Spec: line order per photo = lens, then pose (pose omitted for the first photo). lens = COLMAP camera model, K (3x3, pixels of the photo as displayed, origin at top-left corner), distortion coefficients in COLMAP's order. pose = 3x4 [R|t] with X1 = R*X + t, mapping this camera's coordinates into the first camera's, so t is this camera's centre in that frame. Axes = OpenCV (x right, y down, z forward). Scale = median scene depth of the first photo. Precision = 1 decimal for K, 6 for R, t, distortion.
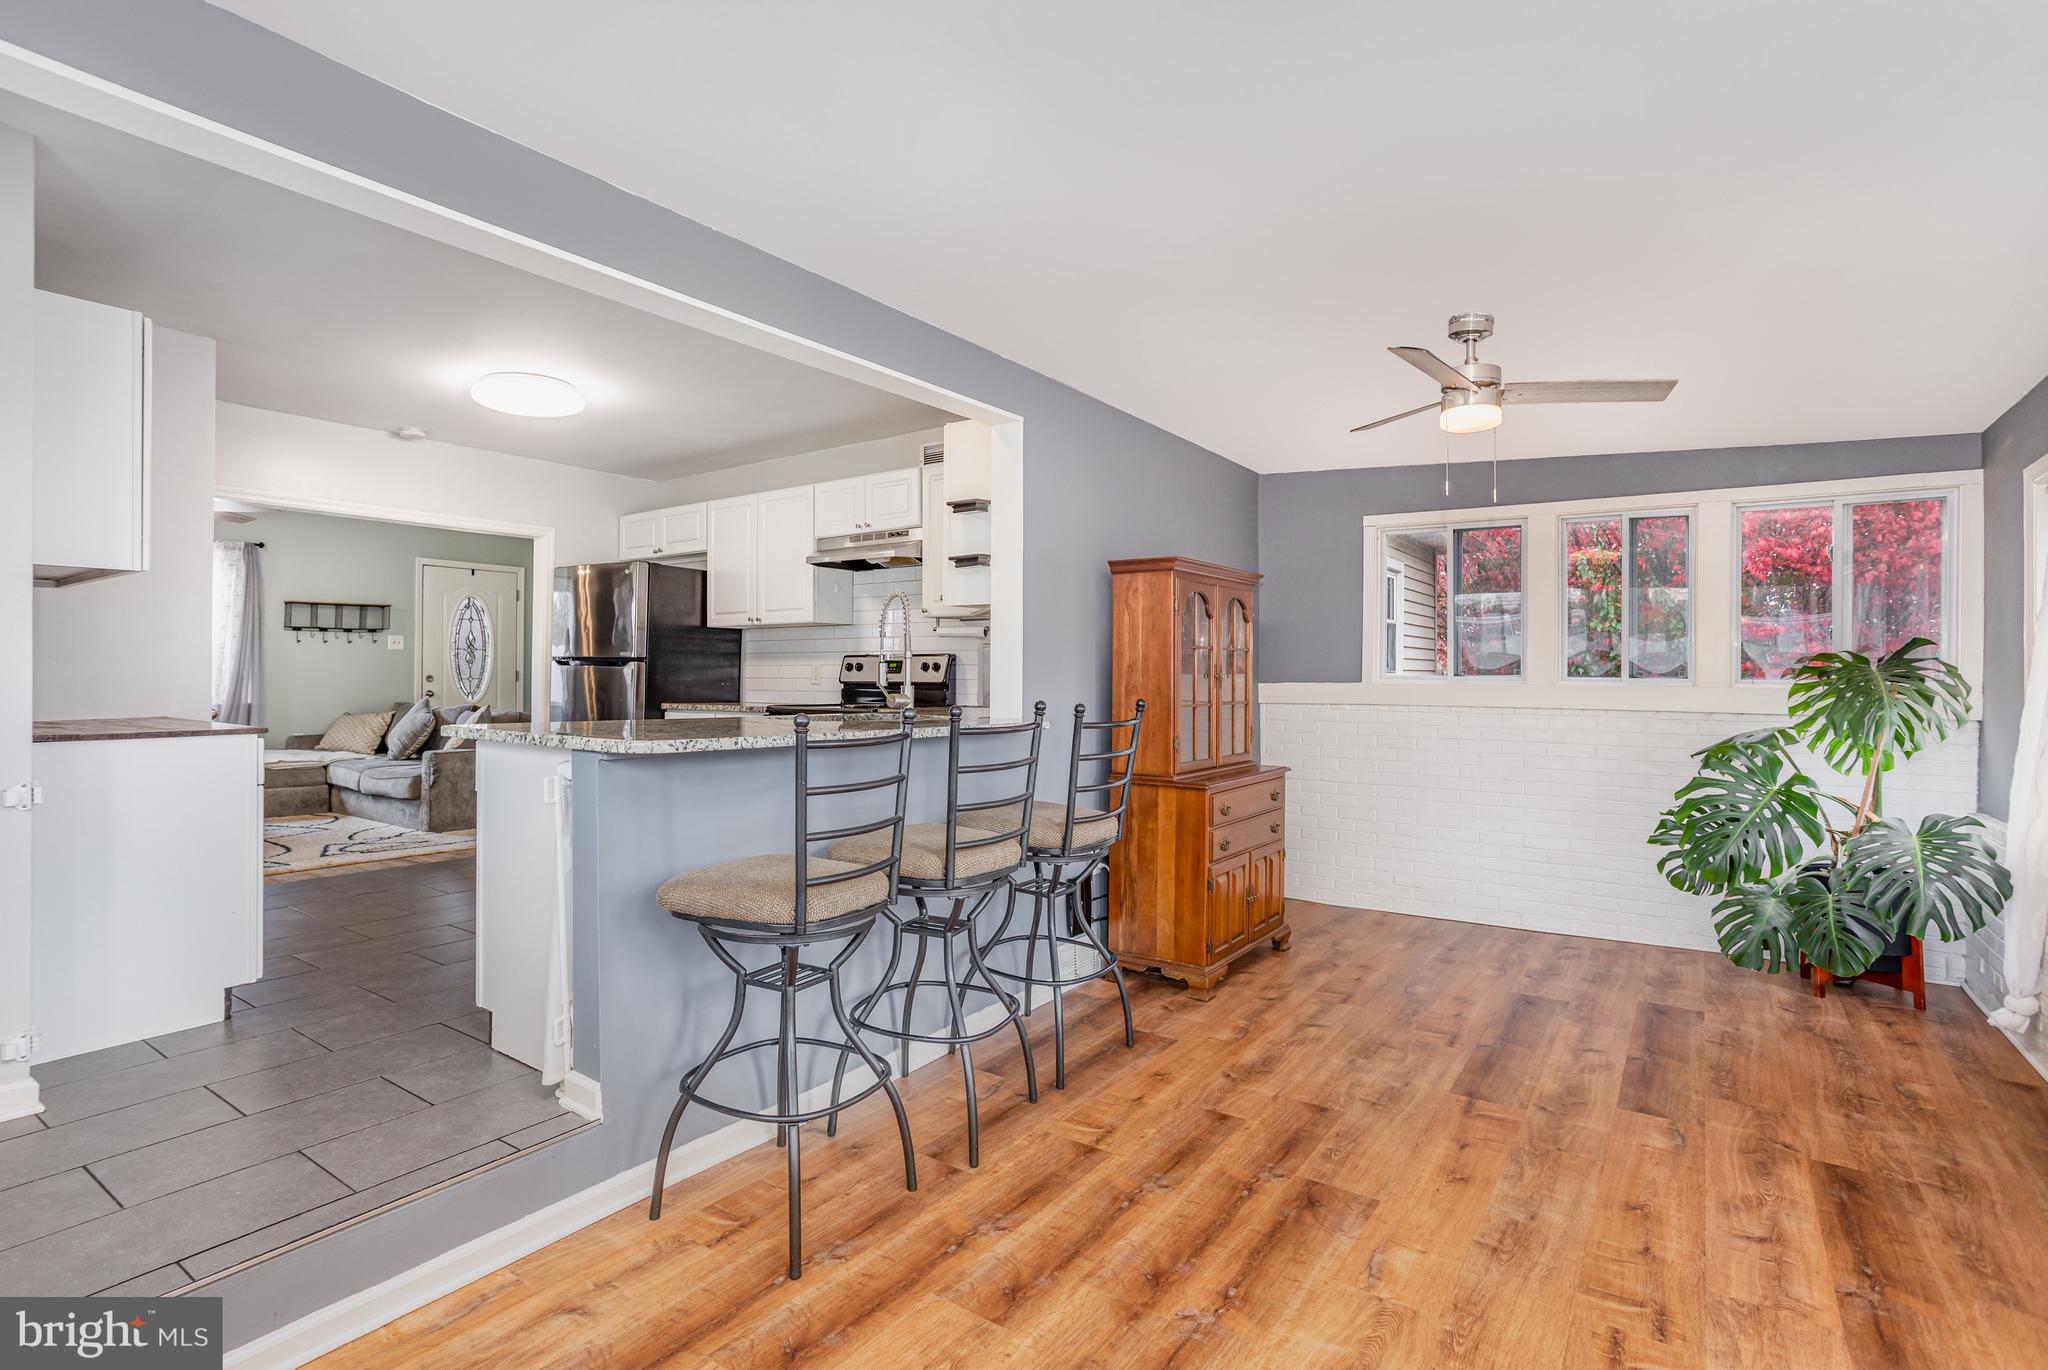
lens RADIAL K [[1017.9, 0, 950.4], [0, 1017.9, 680.6], [0, 0, 1]] dist [-0.026802, 0.022027]
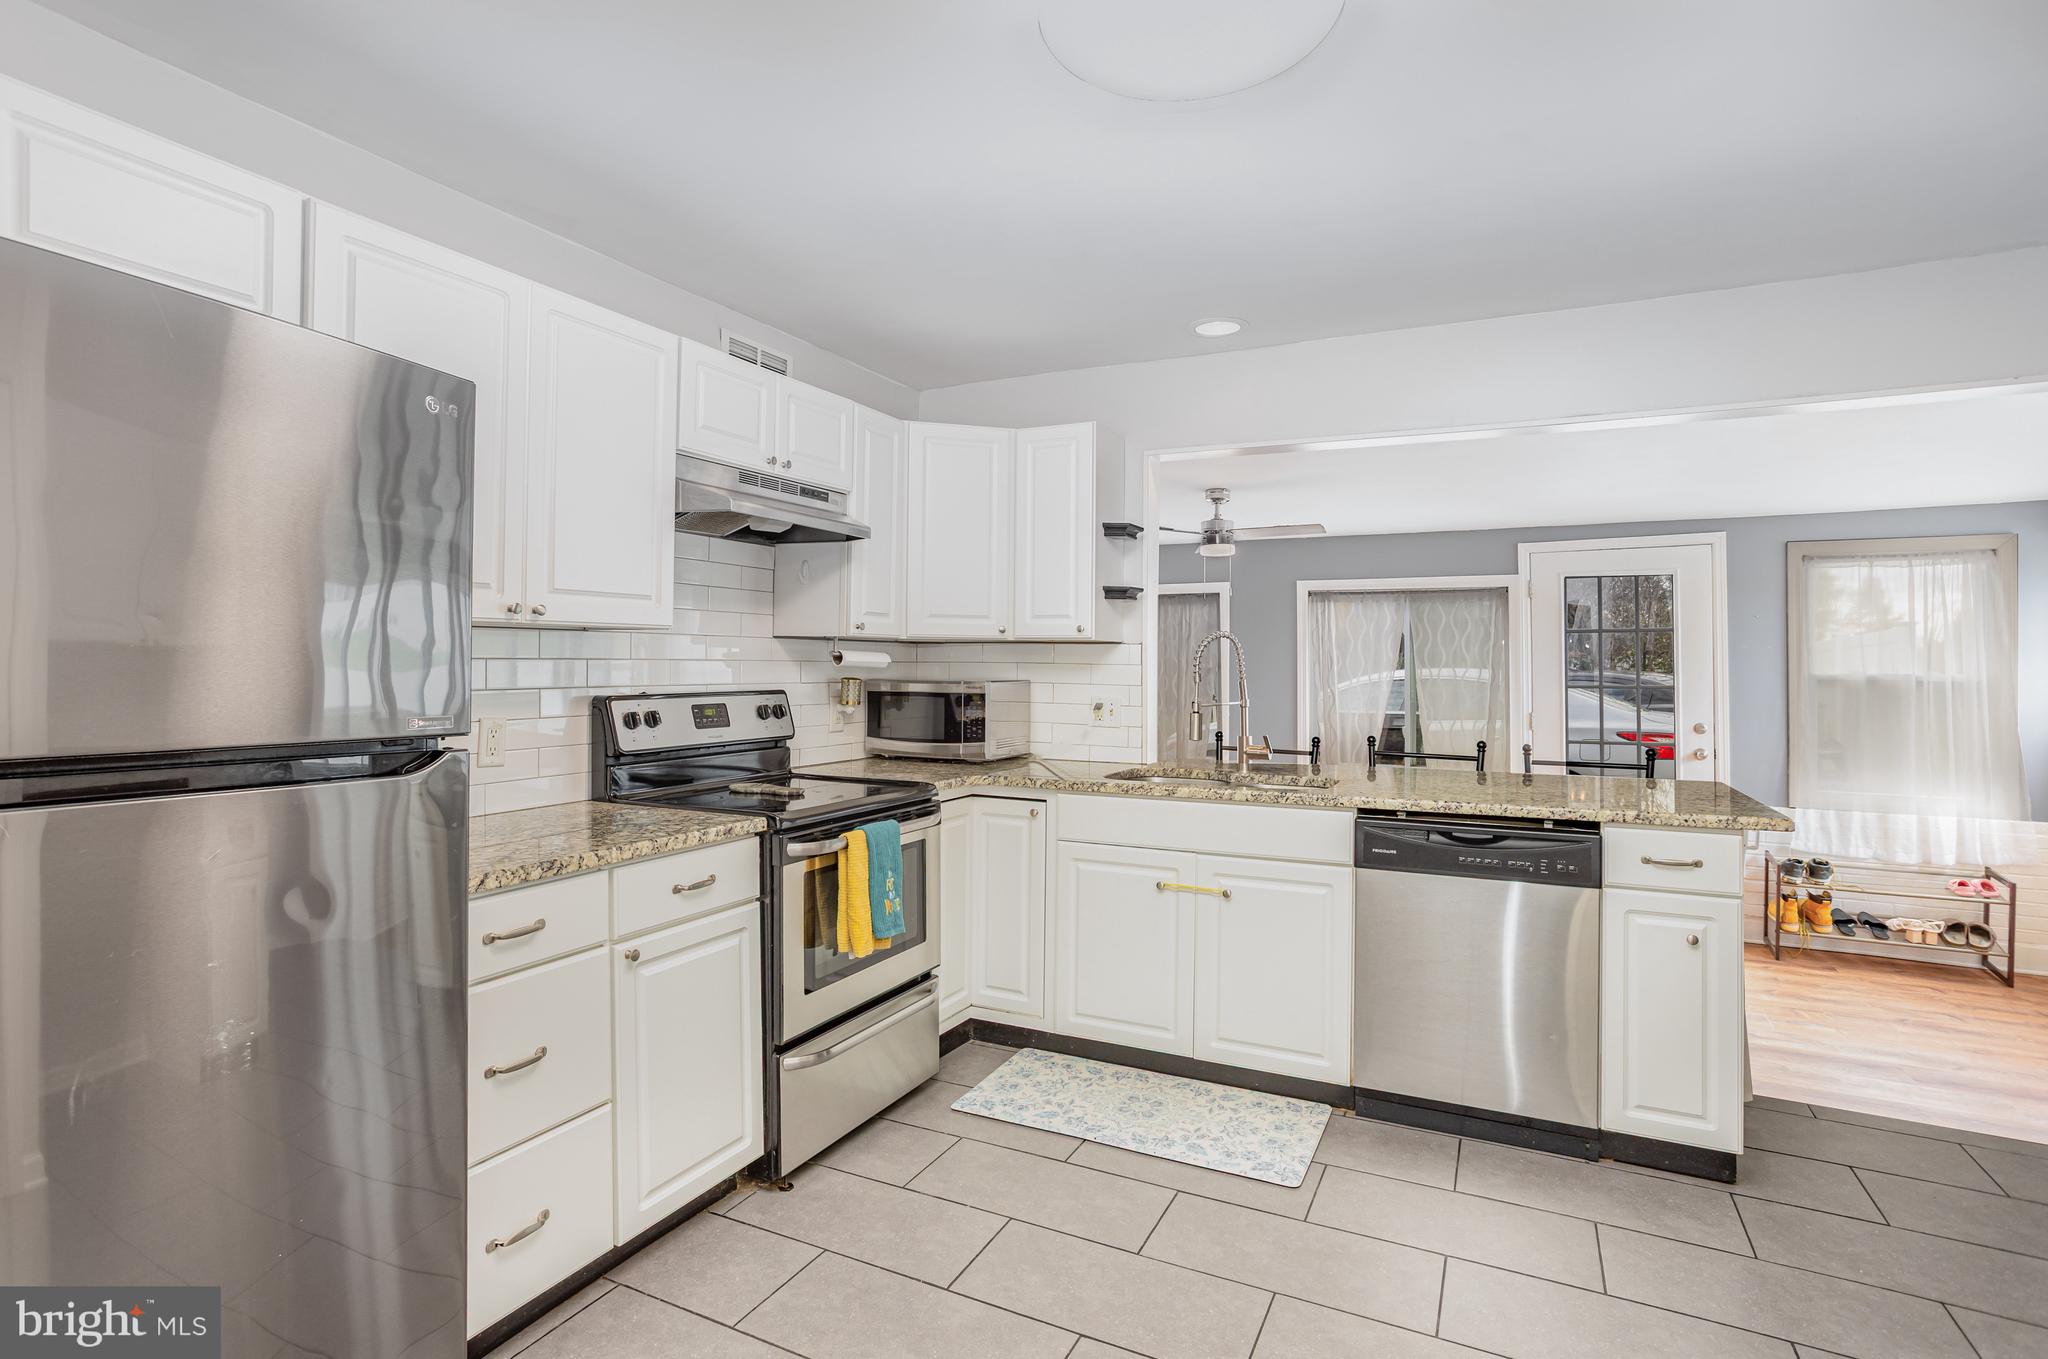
lens RADIAL K [[1017.9, 0, 1018.0], [0, 1017.9, 653.8], [0, 0, 1]] dist [-0.026802, 0.022027]
pose [[-0.184701, 0.000506, 0.982795, -0.854966], [-0.003979, 0.999991, -0.001263, -0.063254], [-0.982787, -0.004144, -0.184698, 1.276084]]
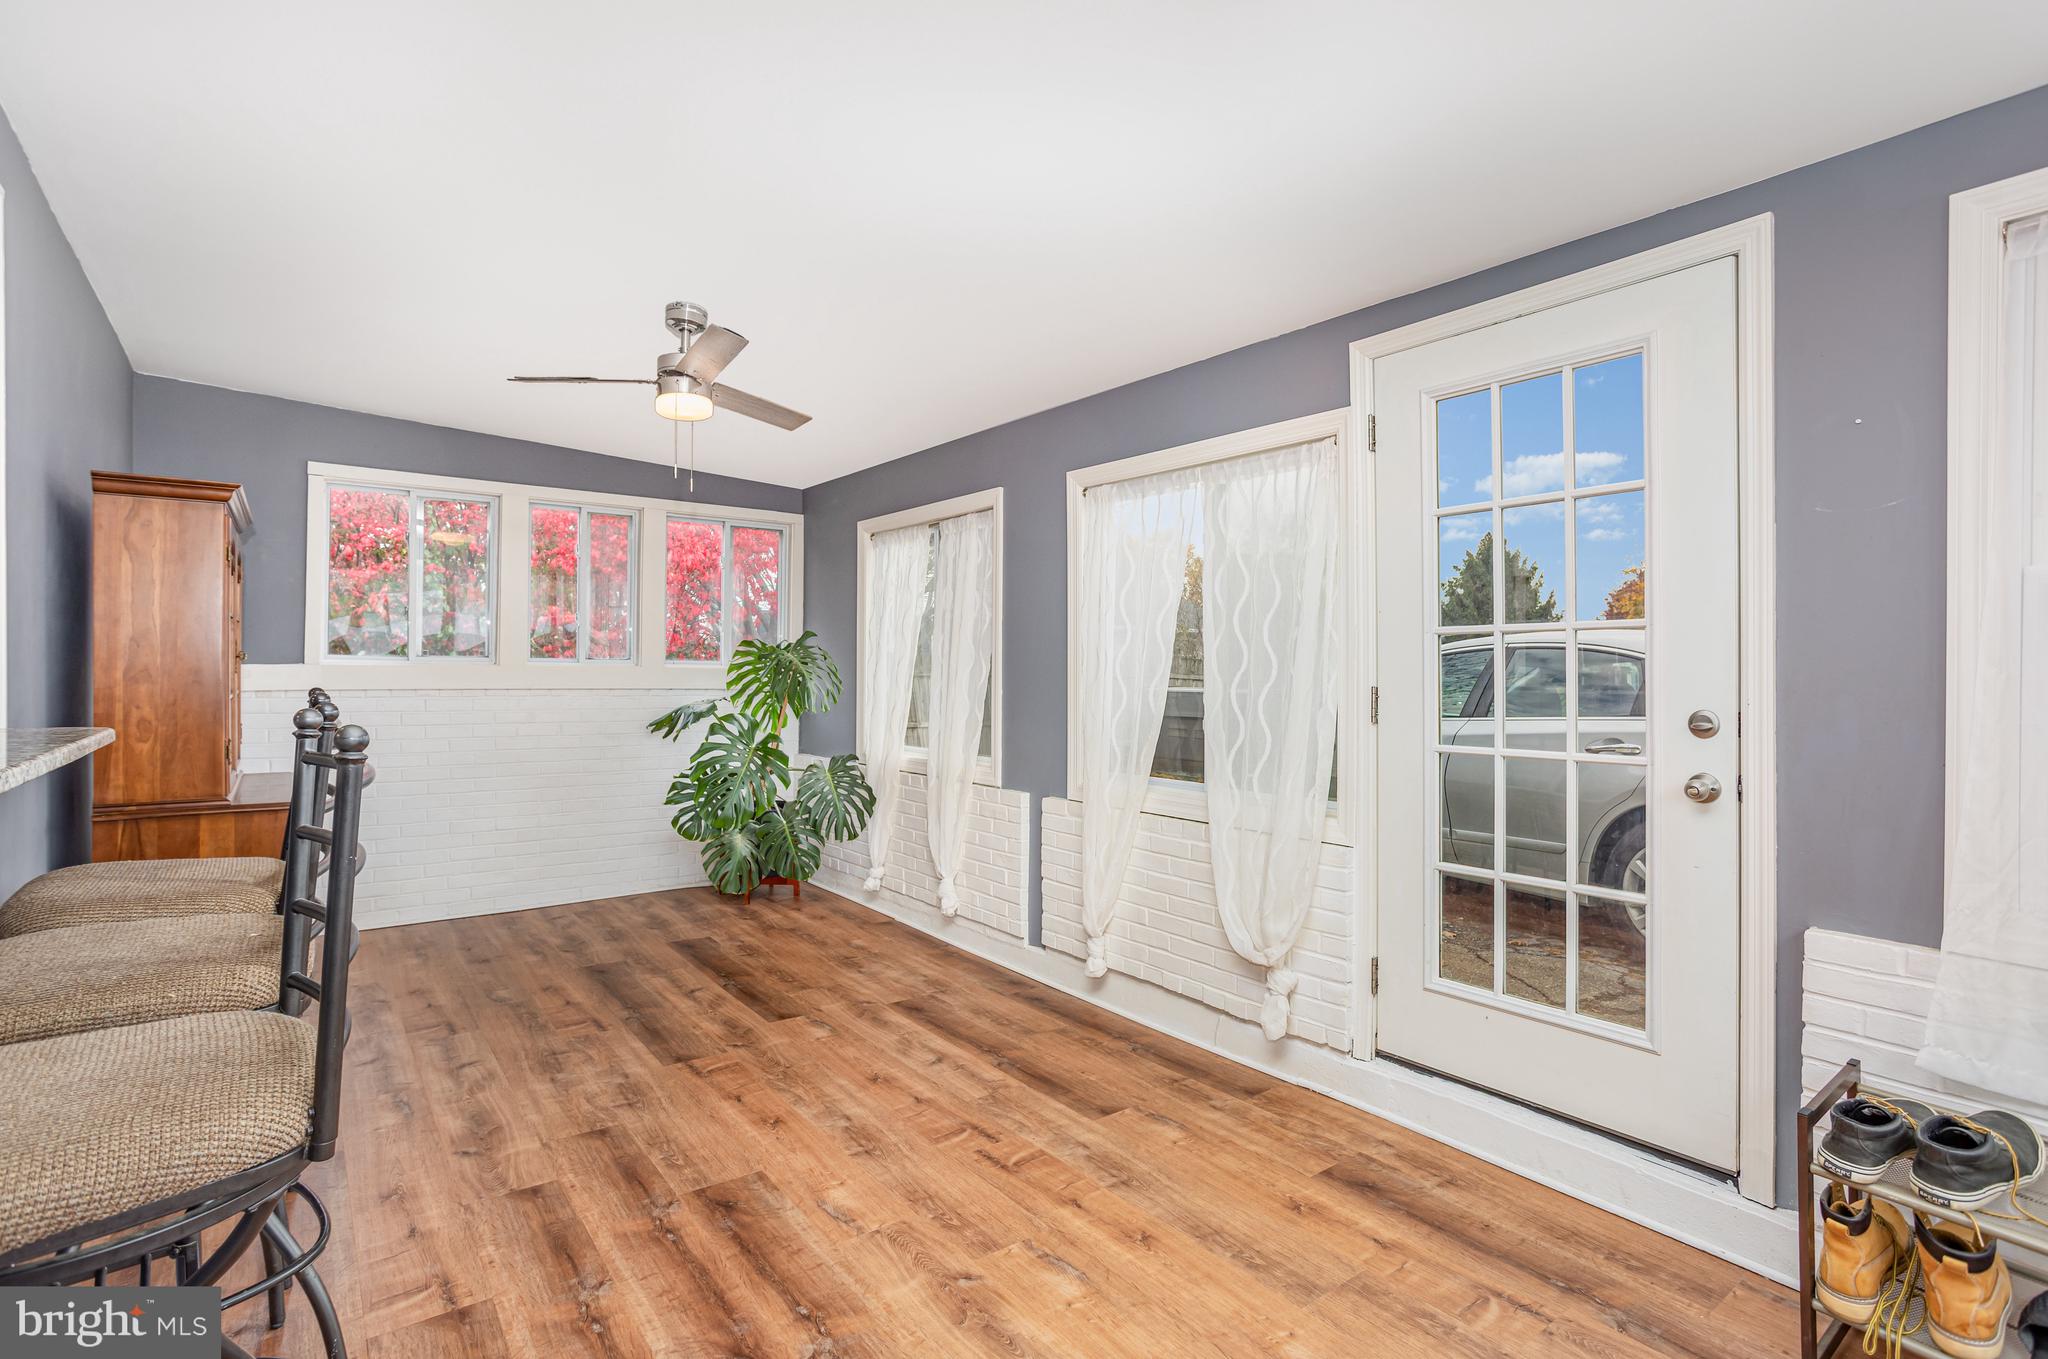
lens RADIAL K [[1017.9, 0, 1029.5], [0, 1017.9, 689.0], [0, 0, 1]] dist [-0.026802, 0.022027]
pose [[0.285354, -0.024890, 0.958099, -0.297918], [-0.000760, 0.999657, 0.026196, 0.000192], [-0.958422, -0.008203, 0.285237, 0.288849]]
